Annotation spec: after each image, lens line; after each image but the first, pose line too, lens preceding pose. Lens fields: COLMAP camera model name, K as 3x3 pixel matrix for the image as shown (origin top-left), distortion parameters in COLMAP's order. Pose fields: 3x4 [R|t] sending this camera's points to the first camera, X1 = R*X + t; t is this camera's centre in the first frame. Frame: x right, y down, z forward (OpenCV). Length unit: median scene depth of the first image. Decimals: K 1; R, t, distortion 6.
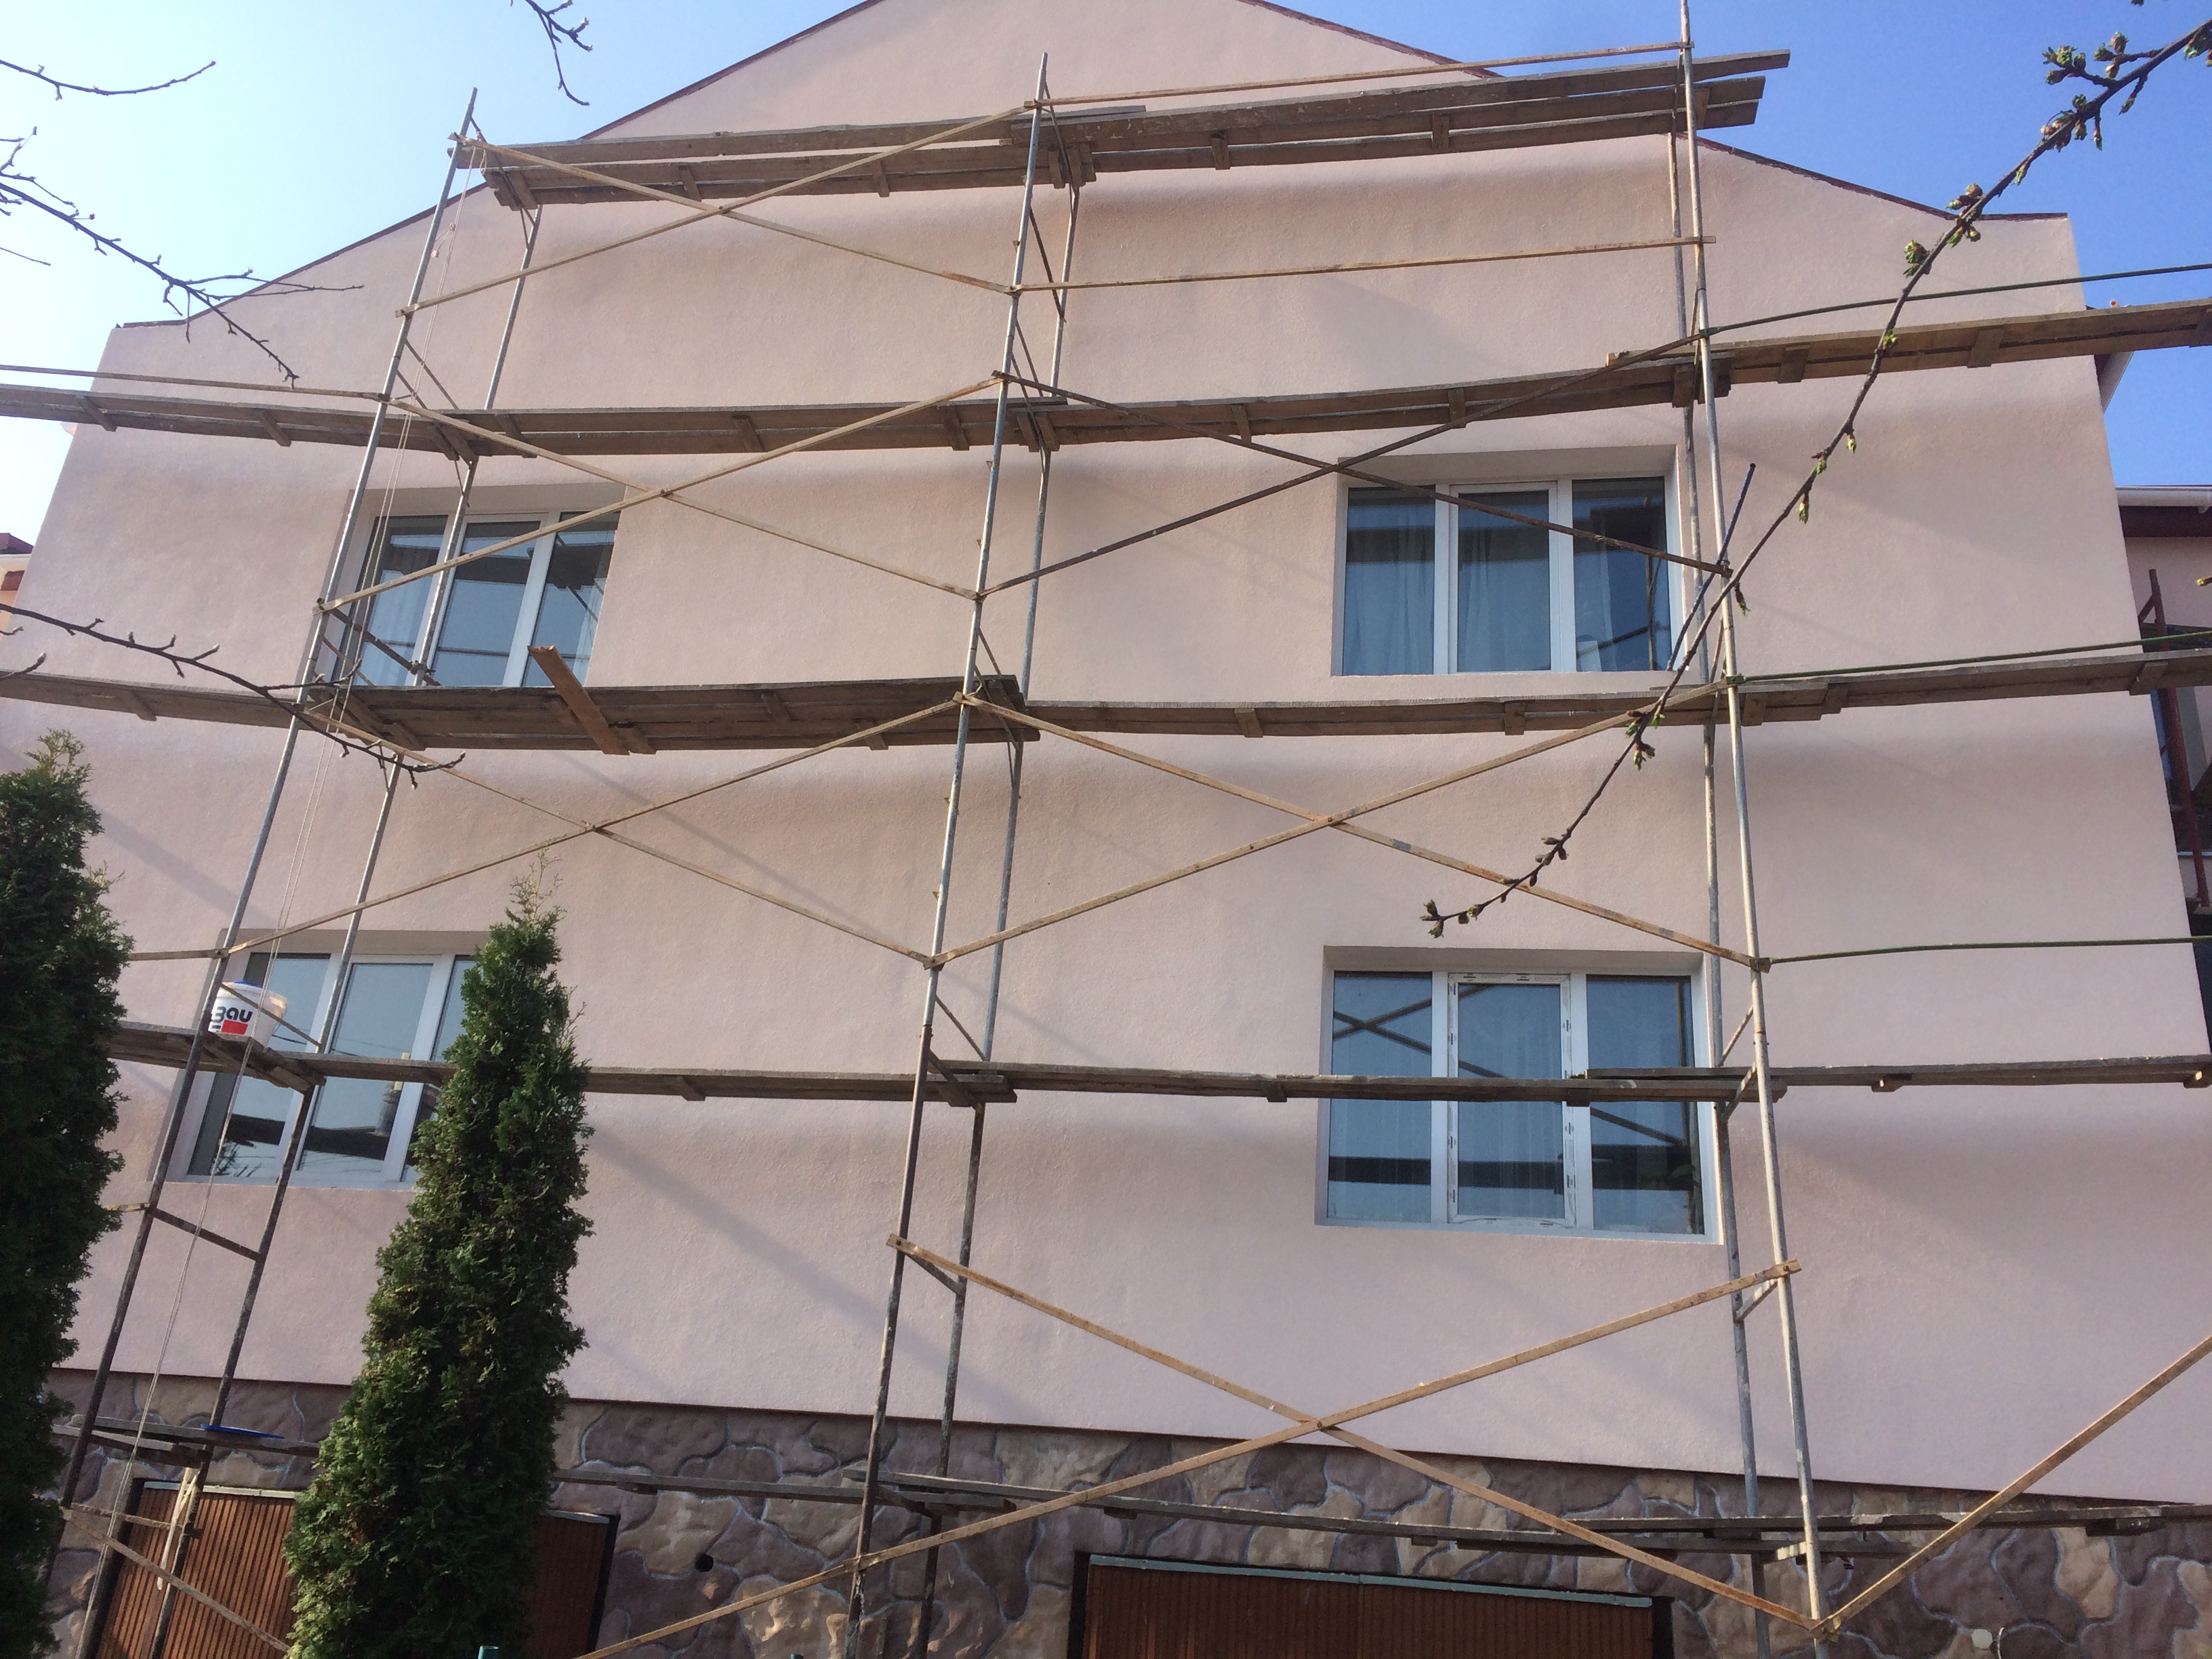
lens RADIAL K [[1896.2, 0, 1127.4], [0, 1896.2, 851.1], [0, 0, 1]] dist [0.091105, -0.106904]
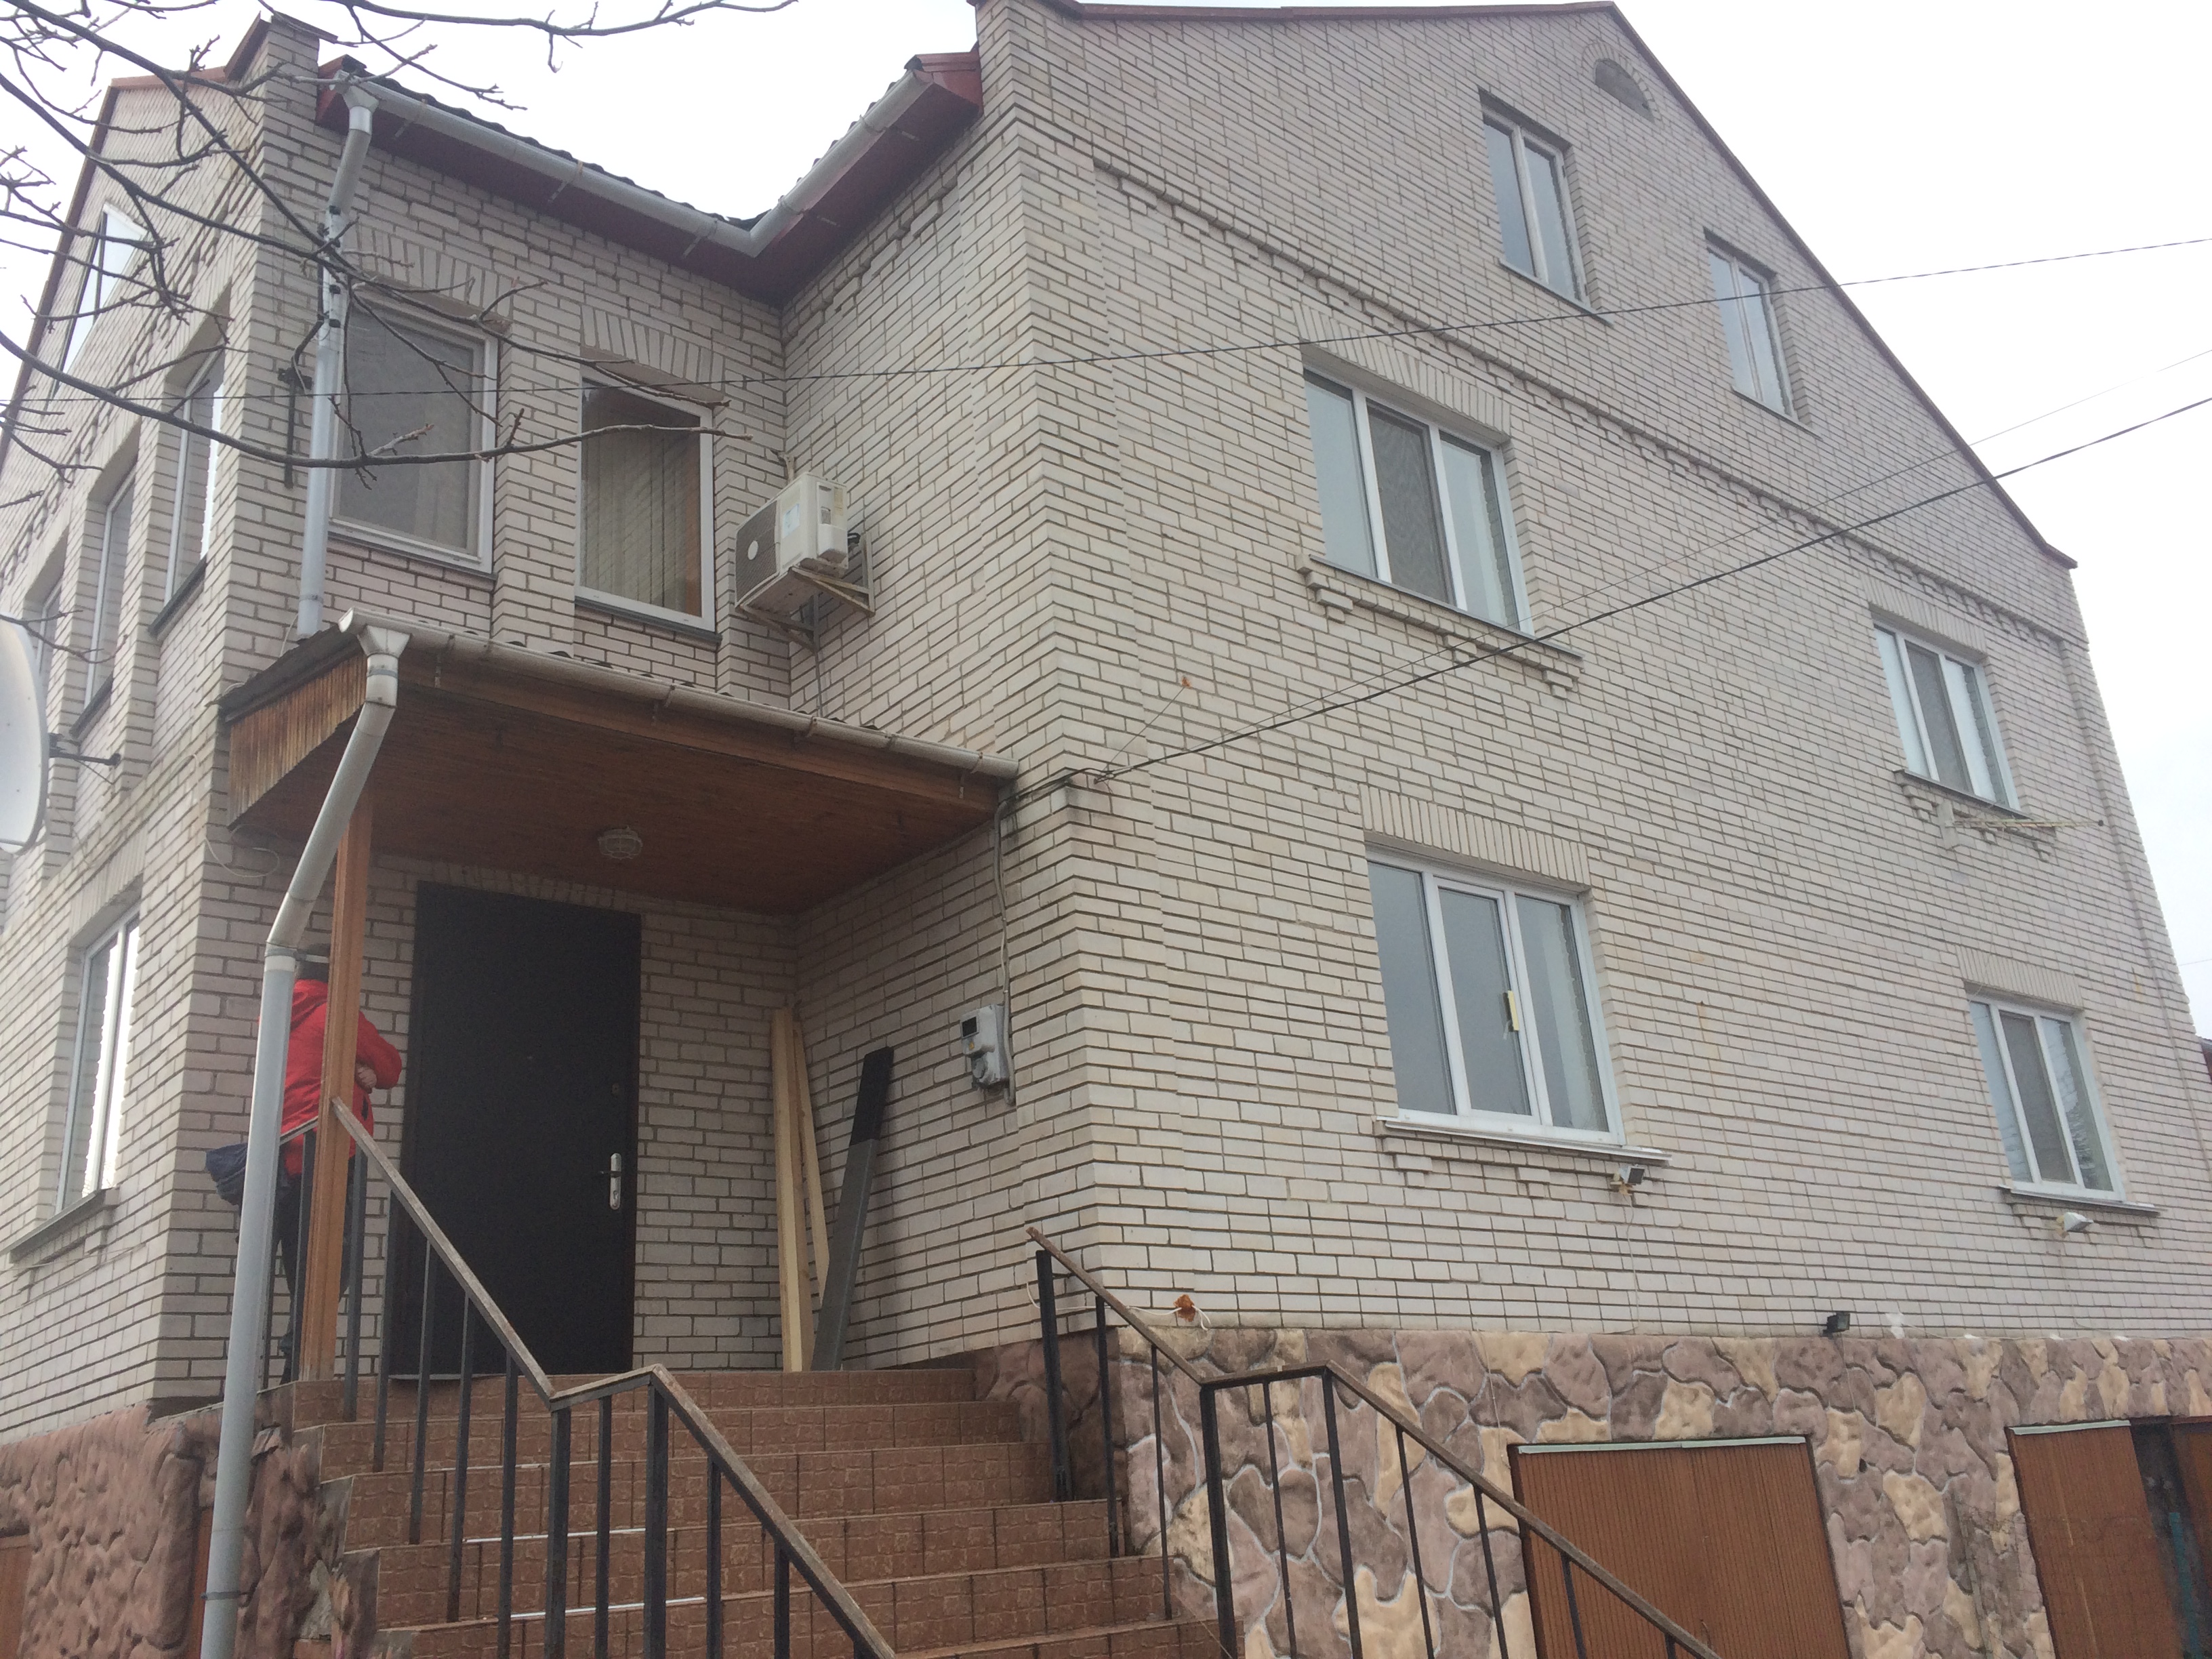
lens RADIAL K [[1896.2, 0, 1096.7], [0, 1896.2, 826.8], [0, 0, 1]] dist [0.091105, -0.106904]
pose [[0.639123, 0.141246, 0.756023, -1.452352], [-0.169883, 0.984638, -0.040344, 0.110063], [-0.750108, -0.102651, 0.653300, 0.612063]]
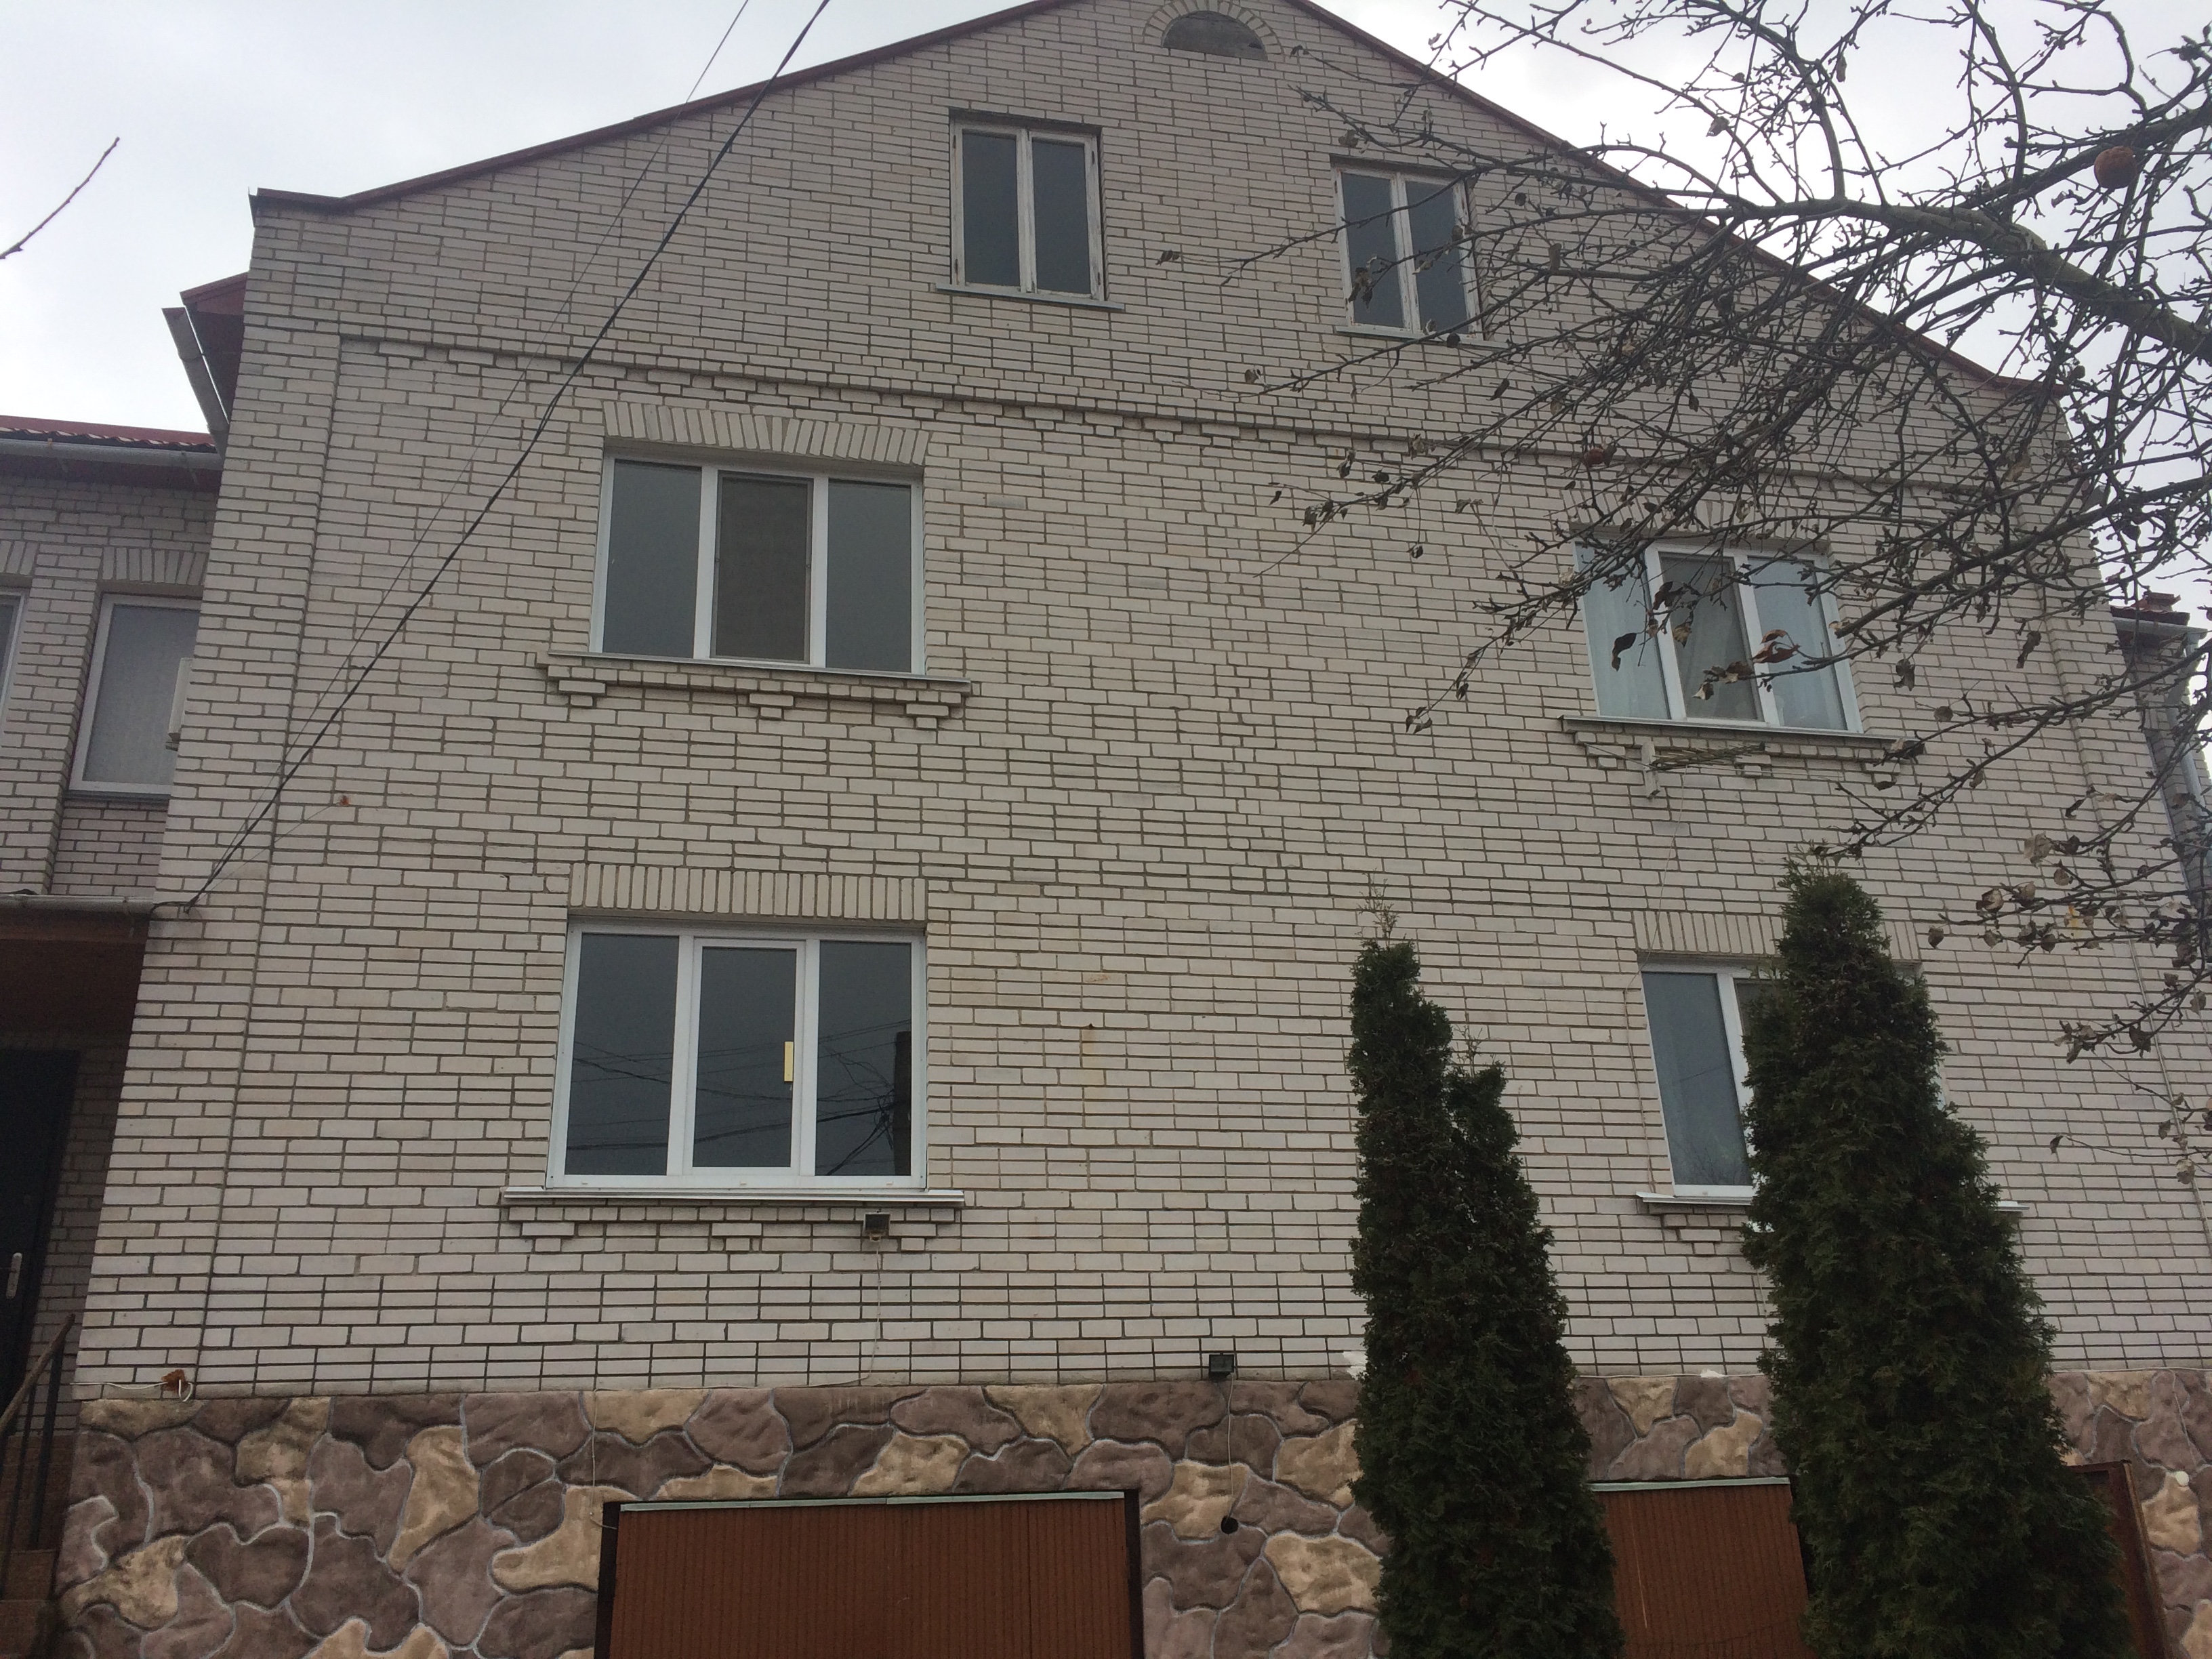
lens RADIAL K [[1896.2, 0, 1105.1], [0, 1896.2, 827.7], [0, 0, 1]] dist [0.091105, -0.106904]
pose [[0.922115, 0.034578, 0.385369, -0.699896], [-0.039253, 0.999220, 0.004268, -0.019498], [-0.384921, -0.019063, 0.922753, 0.048565]]
